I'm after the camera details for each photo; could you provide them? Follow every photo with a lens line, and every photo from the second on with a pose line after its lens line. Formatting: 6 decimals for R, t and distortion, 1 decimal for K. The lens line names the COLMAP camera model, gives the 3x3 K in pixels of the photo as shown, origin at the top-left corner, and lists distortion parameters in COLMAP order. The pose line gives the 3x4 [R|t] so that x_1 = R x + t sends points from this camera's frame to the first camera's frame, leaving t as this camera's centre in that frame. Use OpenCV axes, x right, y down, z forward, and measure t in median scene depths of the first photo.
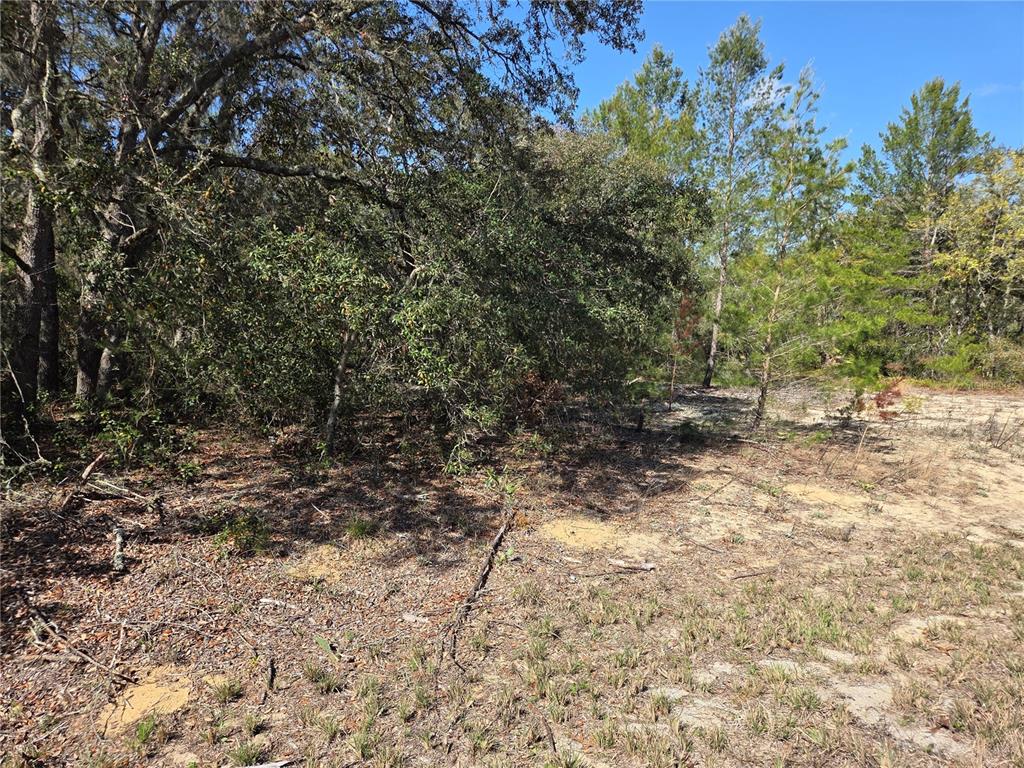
lens RADIAL K [[670.9, 0, 516.7], [0, 670.9, 380.5], [0, 0, 1]] dist [-0.003880, -0.002220]
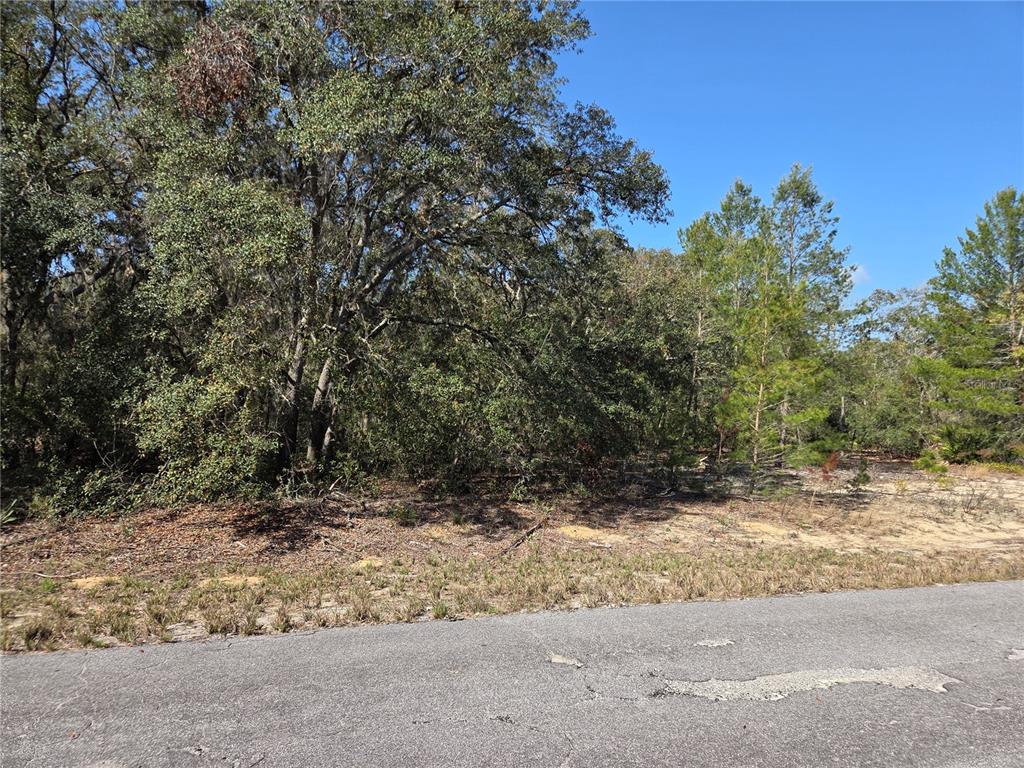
lens RADIAL K [[670.9, 0, 512.8], [0, 670.9, 379.9], [0, 0, 1]] dist [-0.003880, -0.002220]
pose [[0.976156, -0.007905, -0.216927, 0.201772], [-0.019996, 0.991813, -0.126124, 0.035515], [0.216148, 0.127454, 0.968006, -0.526831]]
